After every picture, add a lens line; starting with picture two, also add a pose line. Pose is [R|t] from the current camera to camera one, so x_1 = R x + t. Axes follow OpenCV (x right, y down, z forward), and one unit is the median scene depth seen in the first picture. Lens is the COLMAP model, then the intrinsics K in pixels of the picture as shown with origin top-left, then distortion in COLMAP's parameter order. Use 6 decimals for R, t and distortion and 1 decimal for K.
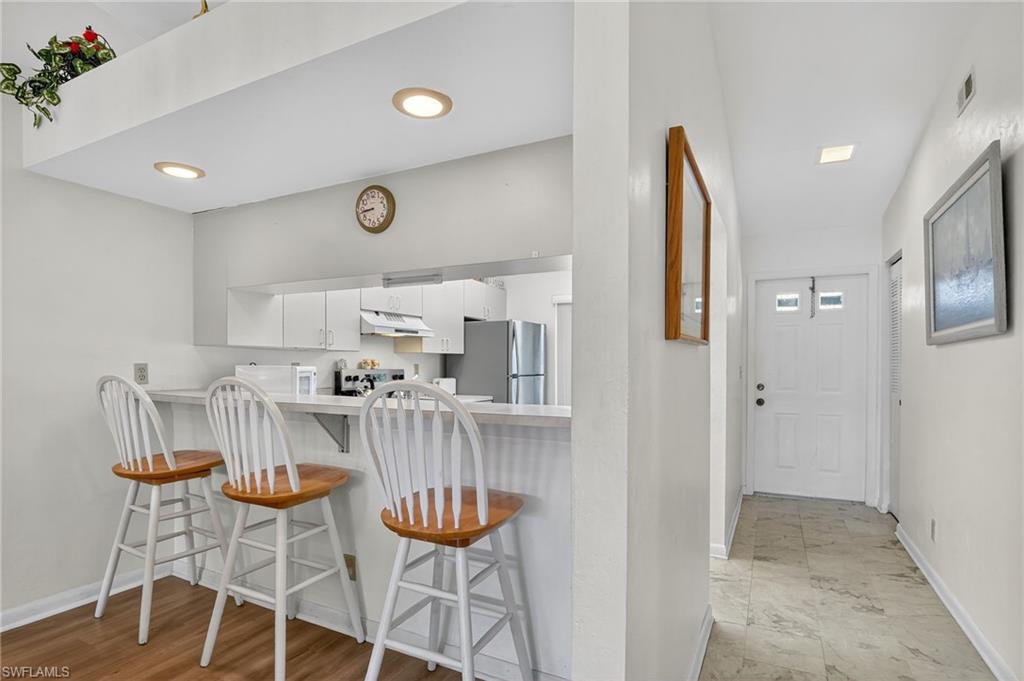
lens RADIAL K [[513.6, 0, 509.9], [0, 513.6, 369.2], [0, 0, 1]] dist [-0.003327, -0.000658]
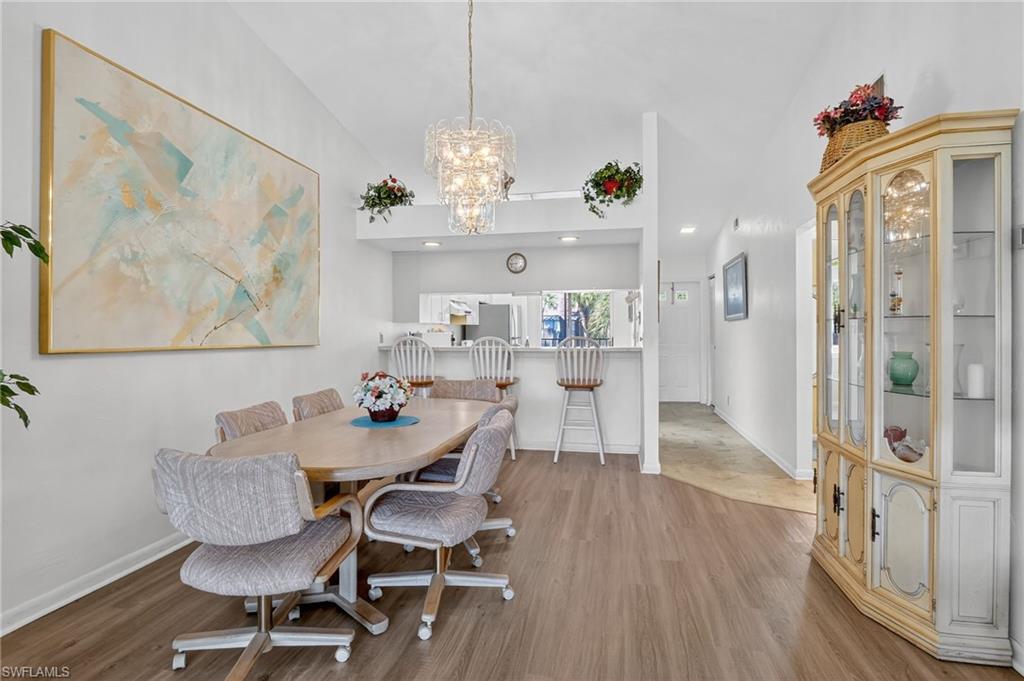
lens RADIAL K [[509.4, 0, 509.2], [0, 509.4, 333.8], [0, 0, 1]] dist [-0.004978, -0.001009]
pose [[0.961930, -0.010487, 0.273093, -0.716188], [0.012290, 0.999912, -0.004894, 0.010876], [-0.273018, 0.008065, 0.961975, -0.901743]]
